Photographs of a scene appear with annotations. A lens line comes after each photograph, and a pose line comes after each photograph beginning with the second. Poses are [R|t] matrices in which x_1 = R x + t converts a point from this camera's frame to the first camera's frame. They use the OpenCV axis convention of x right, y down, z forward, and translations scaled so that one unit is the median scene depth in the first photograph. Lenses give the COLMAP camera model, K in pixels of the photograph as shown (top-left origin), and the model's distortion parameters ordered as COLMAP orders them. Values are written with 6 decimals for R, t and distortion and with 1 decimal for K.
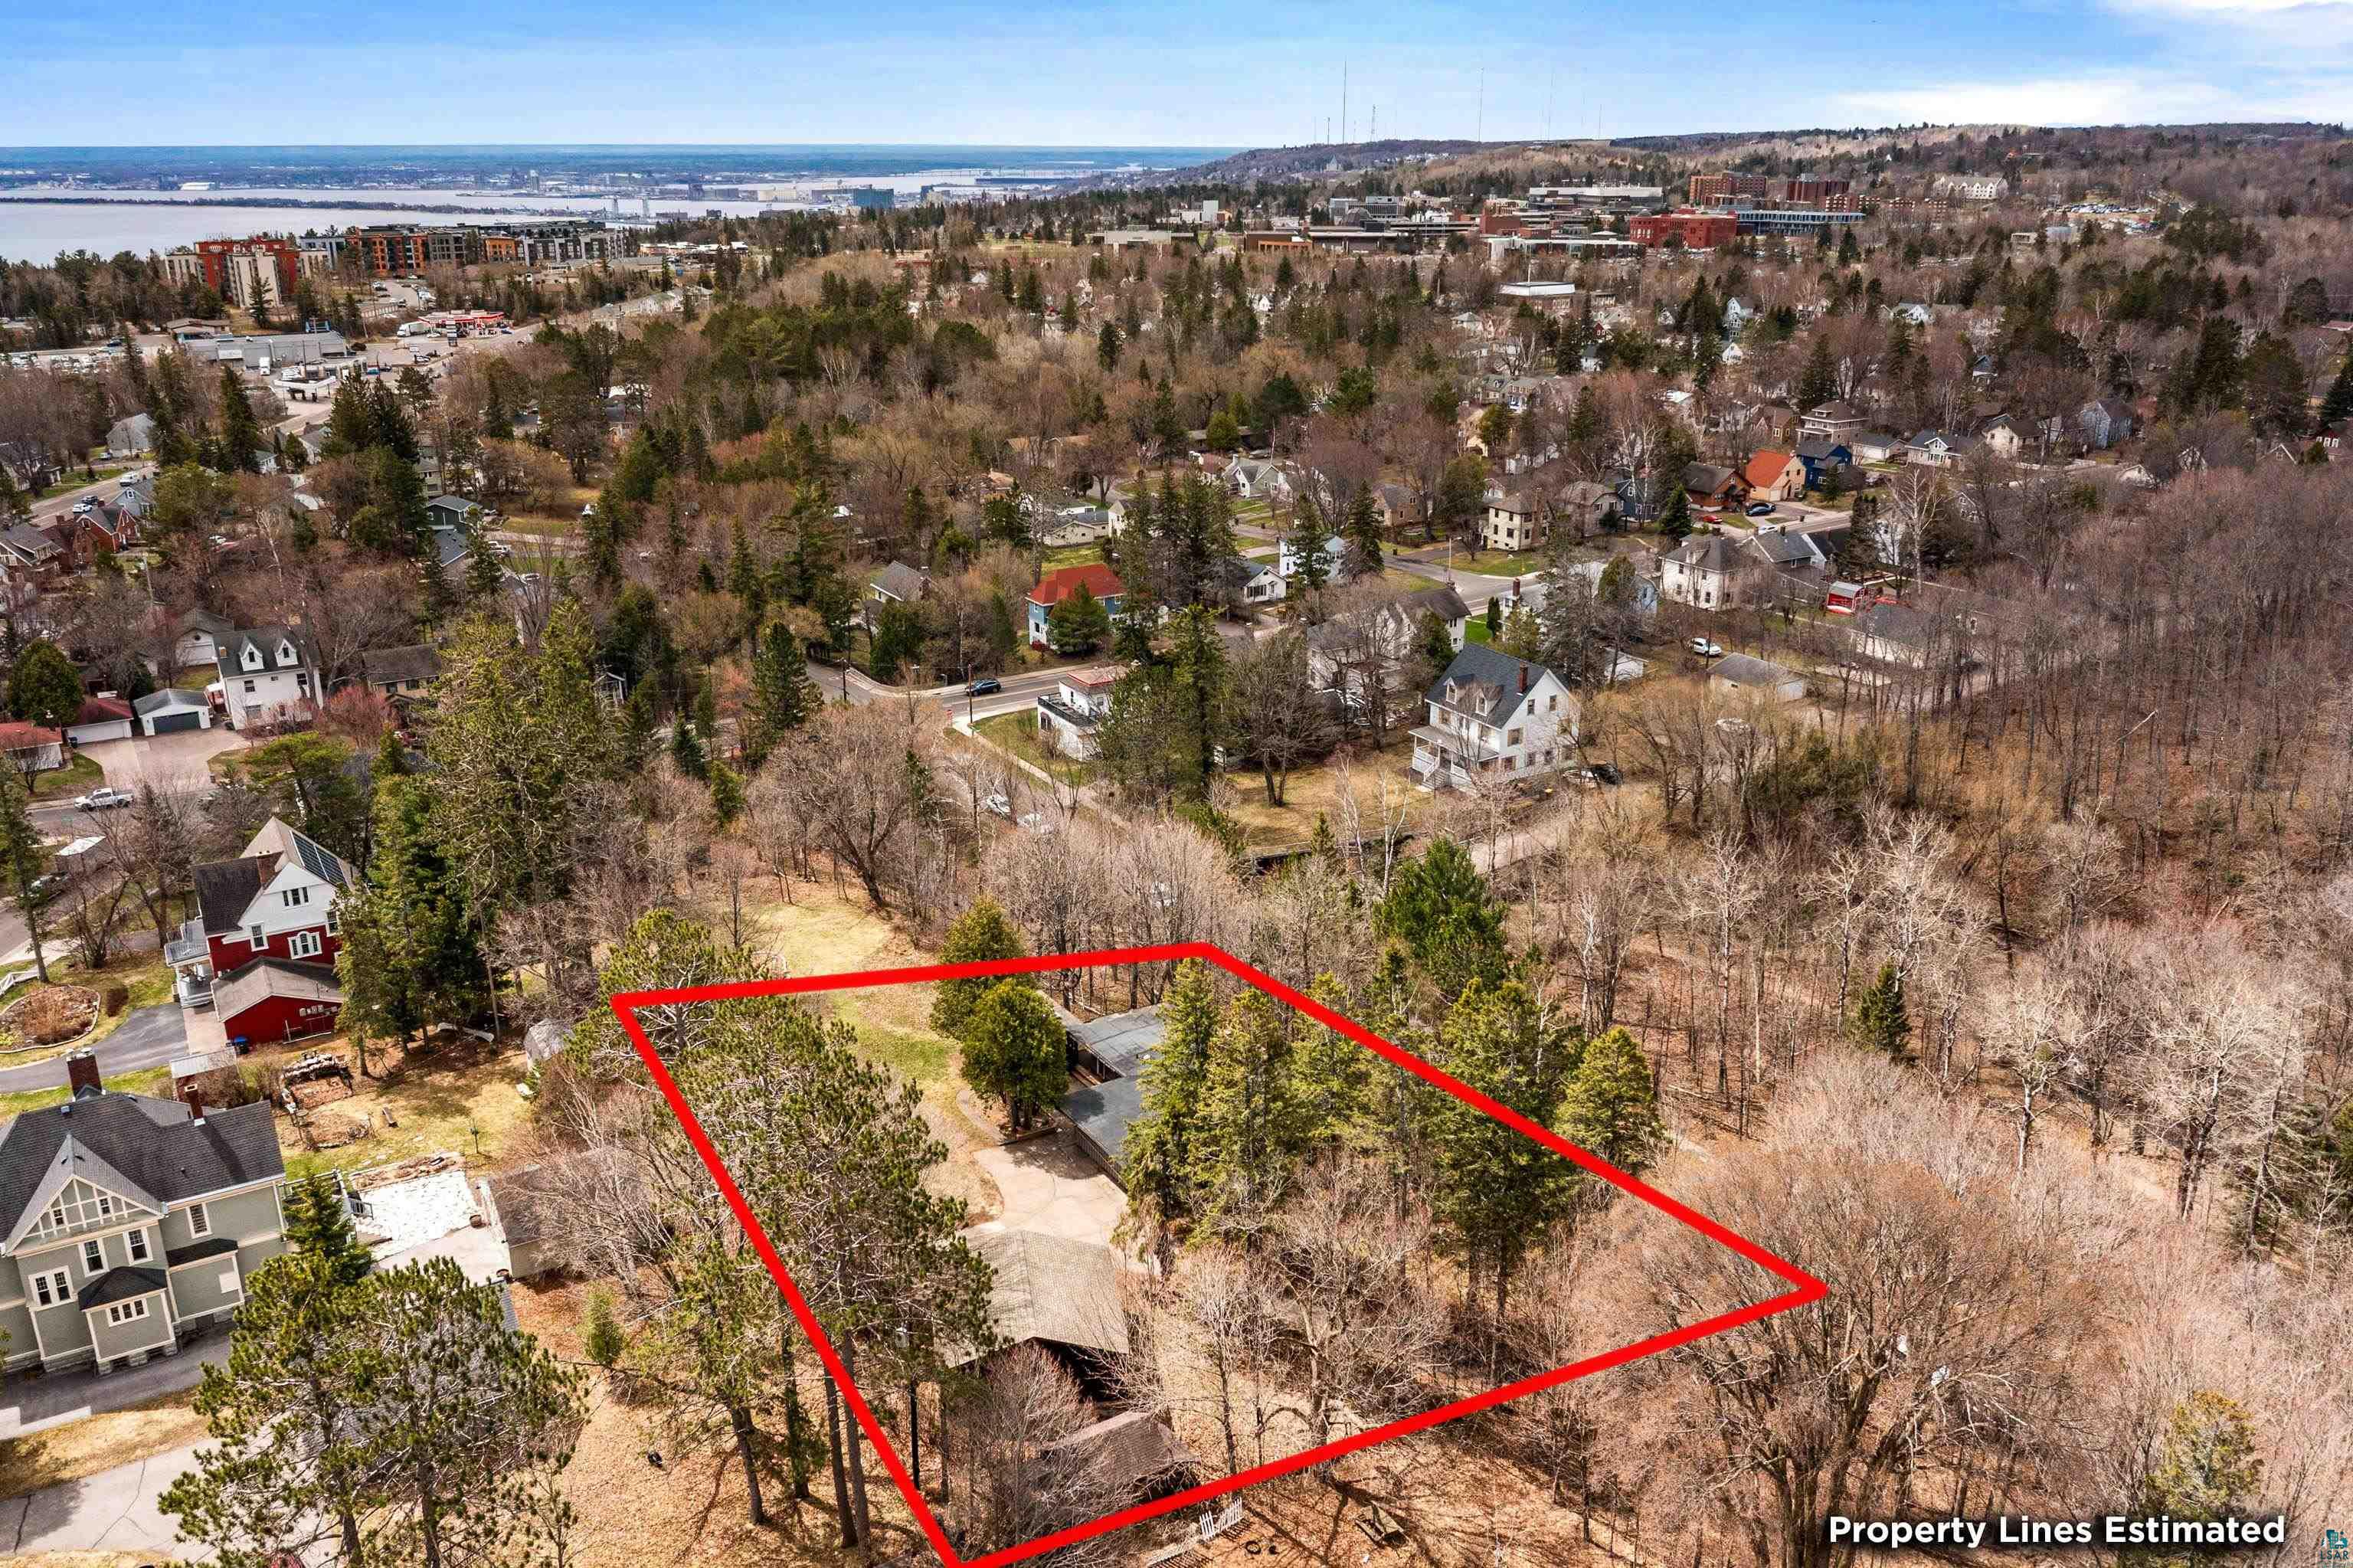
lens RADIAL K [[1830.9, 0, 1176.5], [0, 1830.9, 784.0], [0, 0, 1]] dist [-0.027833, 0.004827]
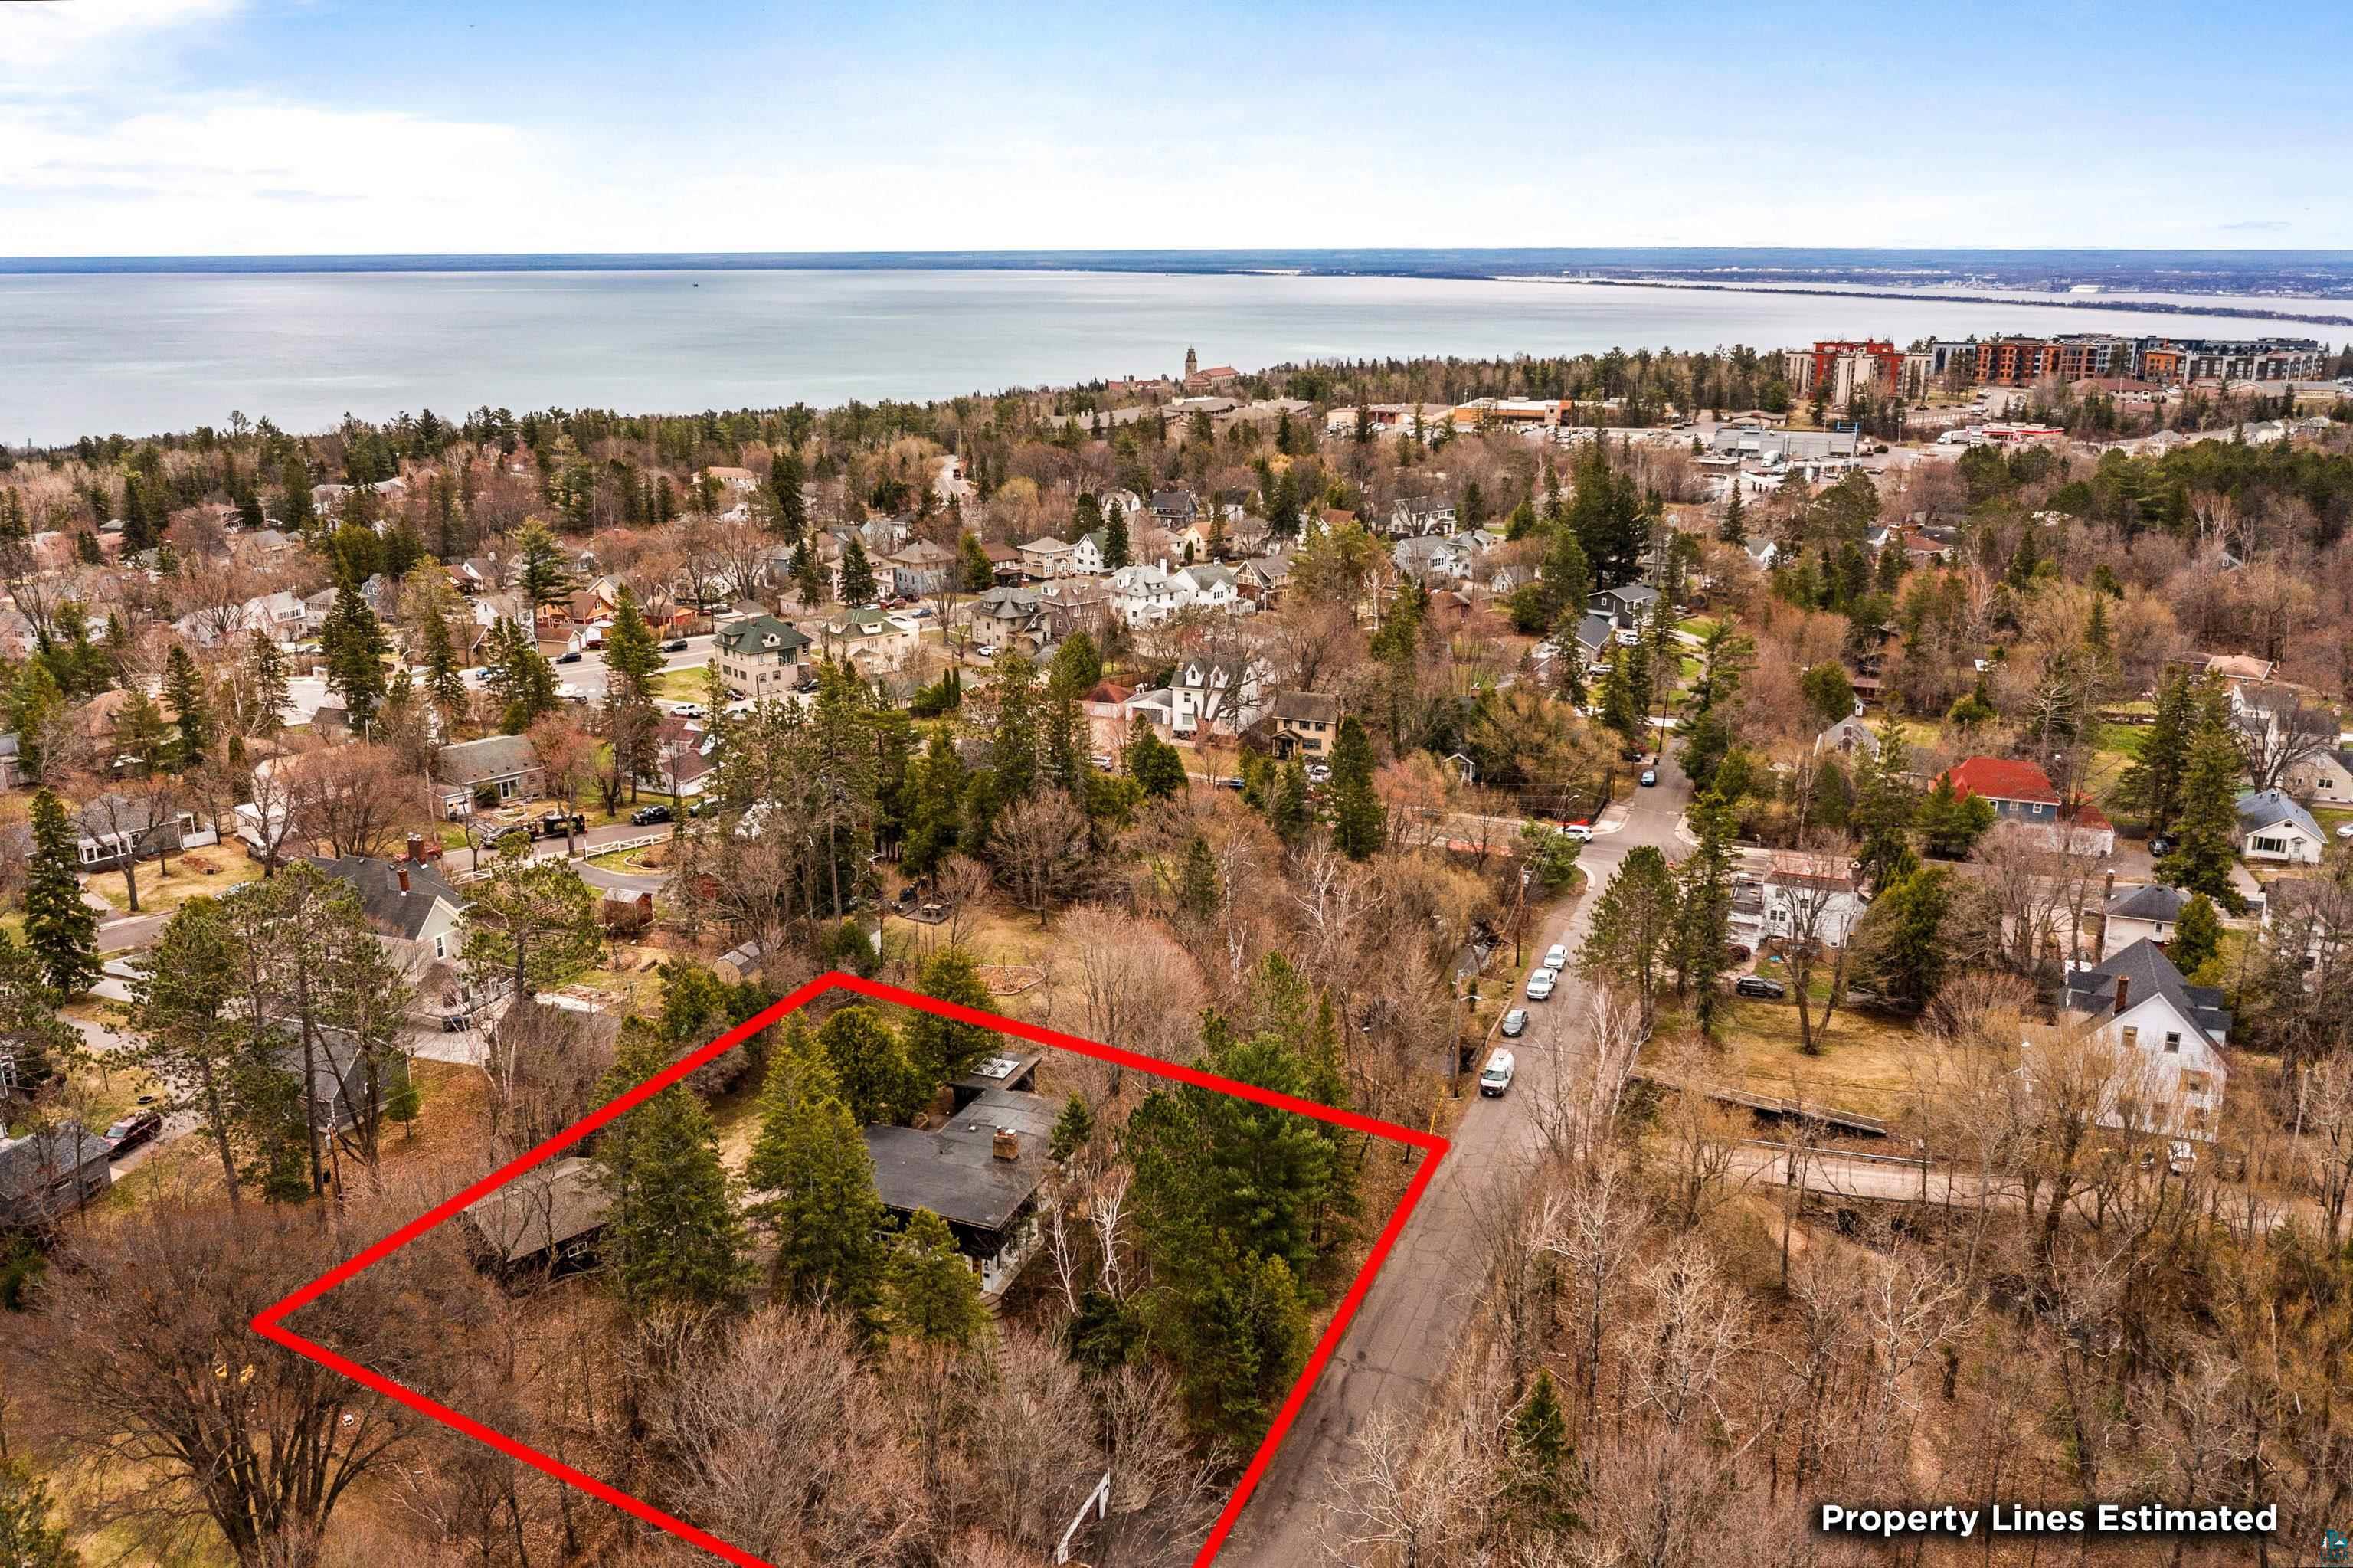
lens RADIAL K [[1849.1, 0, 1176.5], [0, 1849.1, 784.0], [0, 0, 1]] dist [-0.023619, -0.001430]
pose [[0.597548, 0.218369, -0.771525, 0.315683], [-0.260428, 0.962892, 0.070831, -0.056762], [0.758362, 0.158602, 0.632244, 0.139606]]
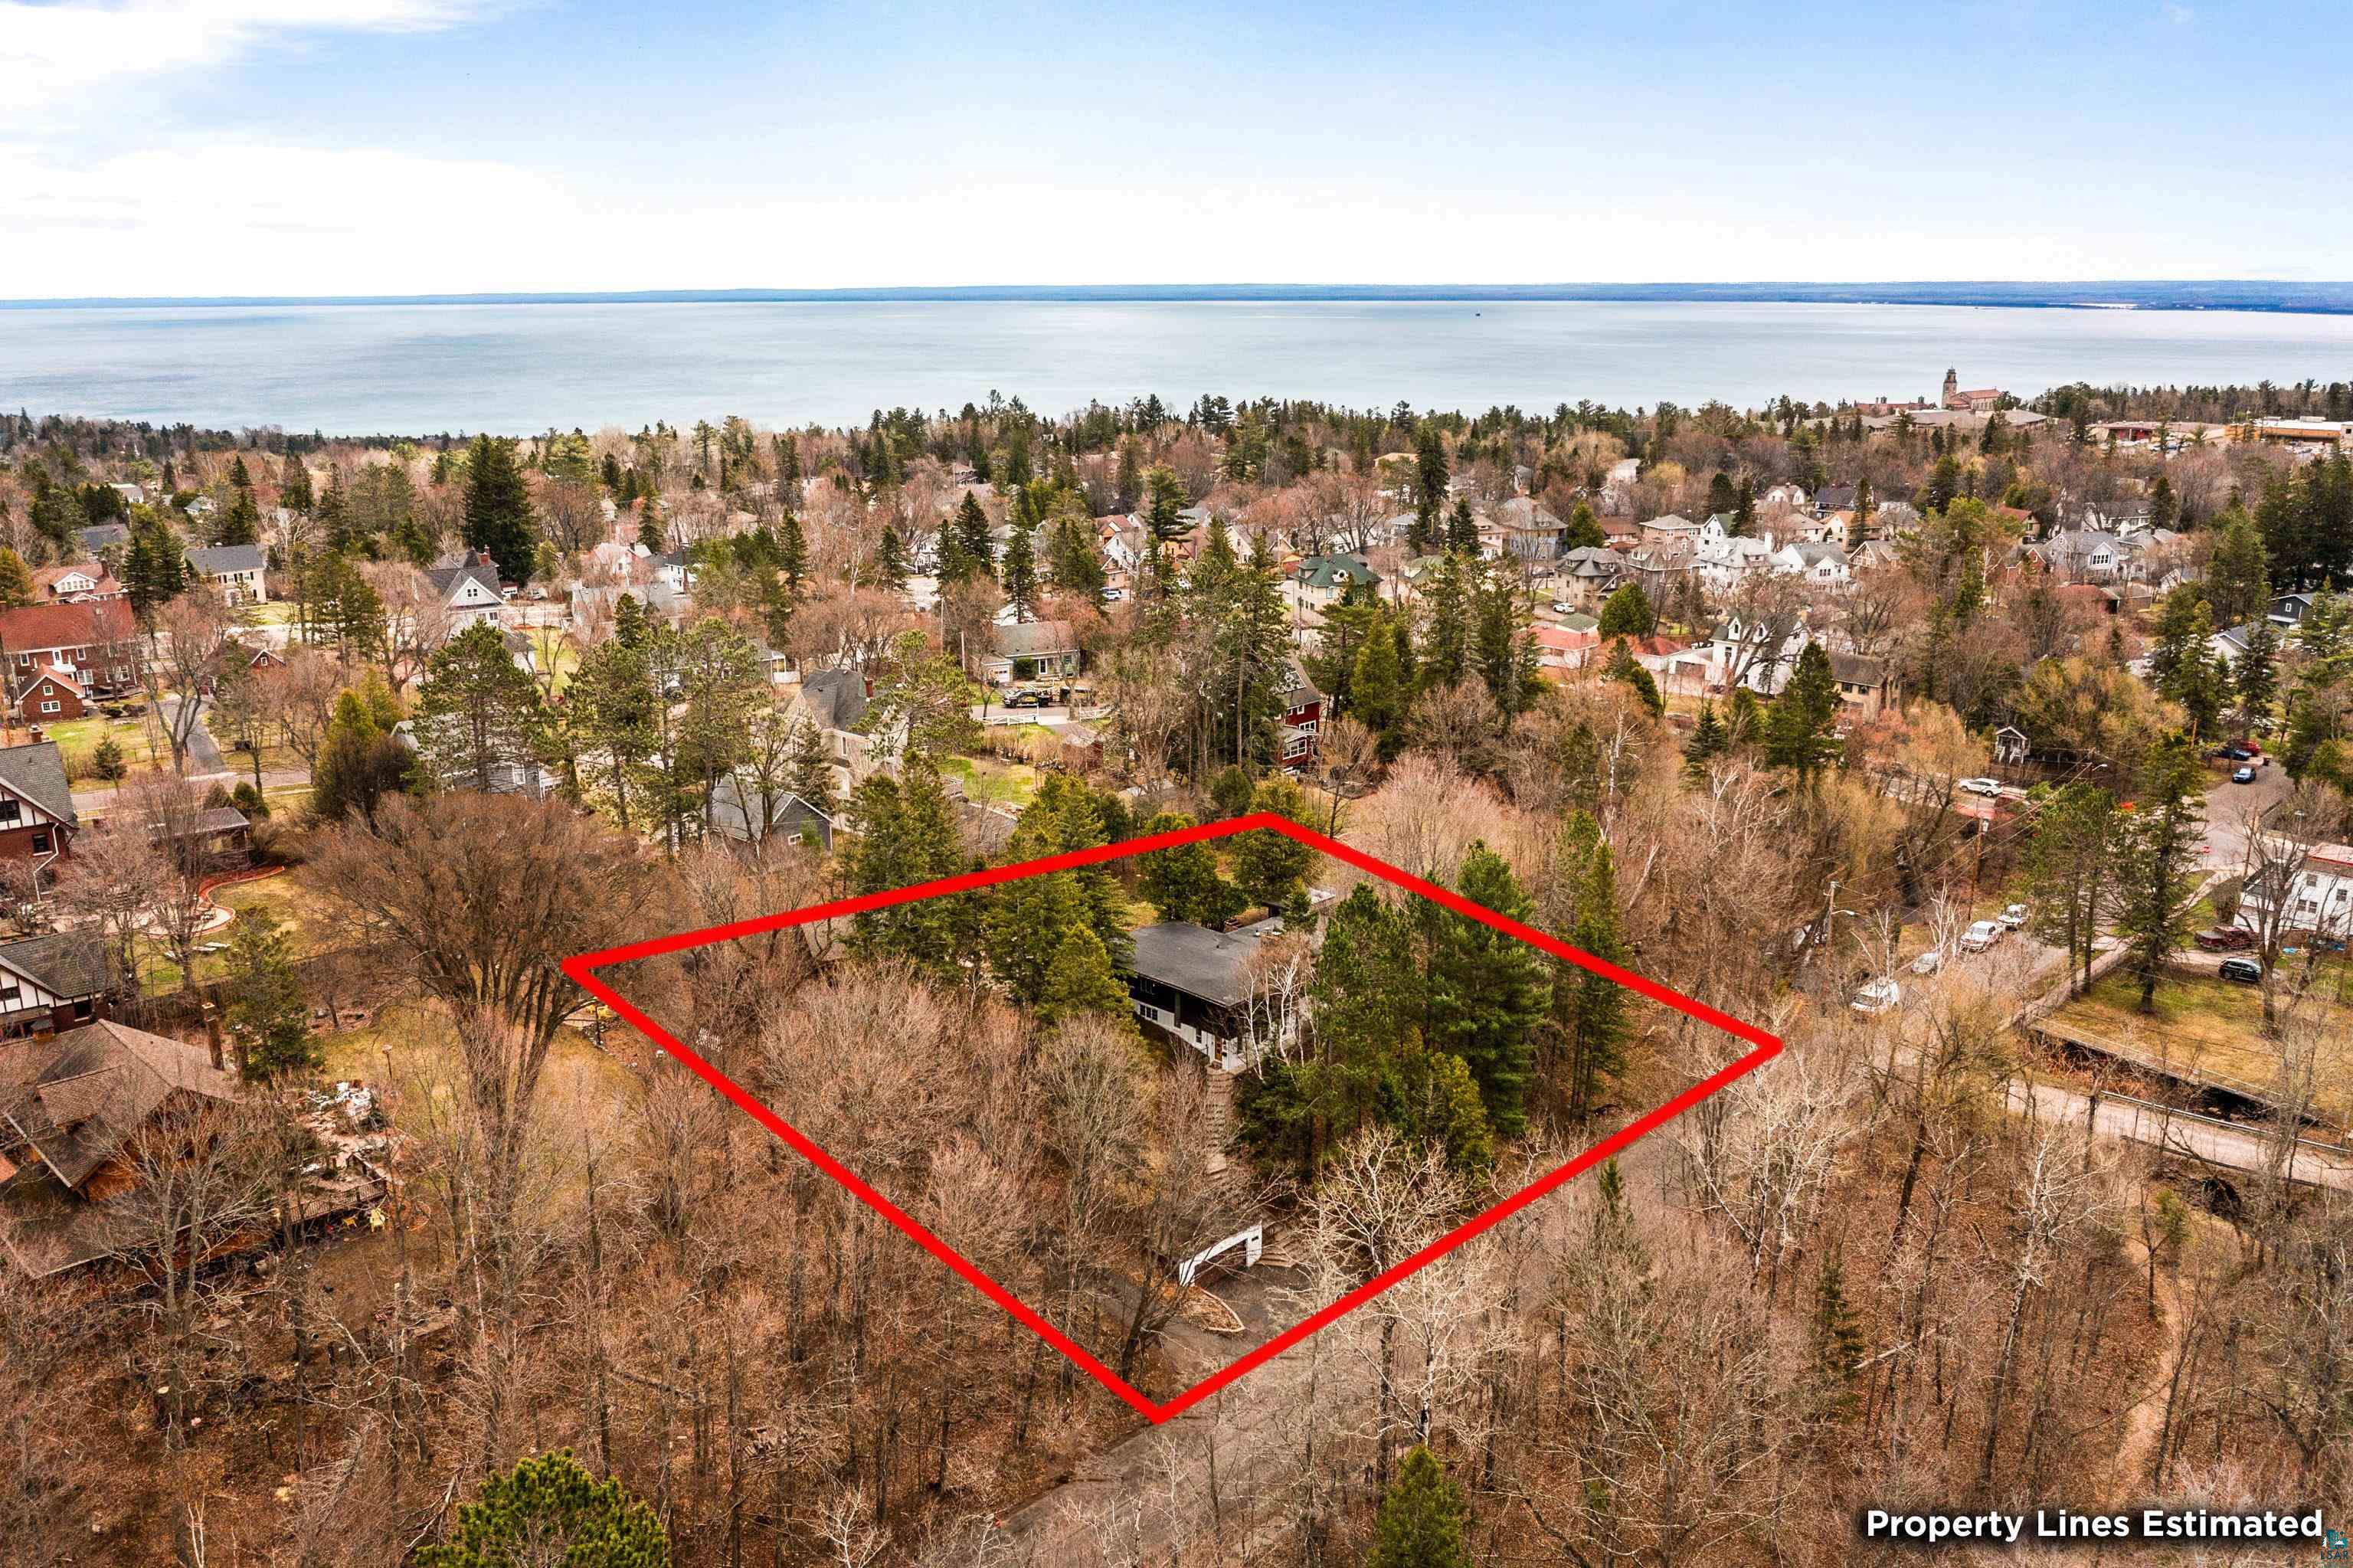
lens RADIAL K [[1830.9, 0, 1176.5], [0, 1830.9, 784.0], [0, 0, 1]] dist [-0.027833, 0.004827]
pose [[0.233404, 0.251223, -0.939367, 0.380375], [-0.311677, 0.934407, 0.172454, -0.044816], [0.921075, 0.252528, 0.296395, 0.218413]]
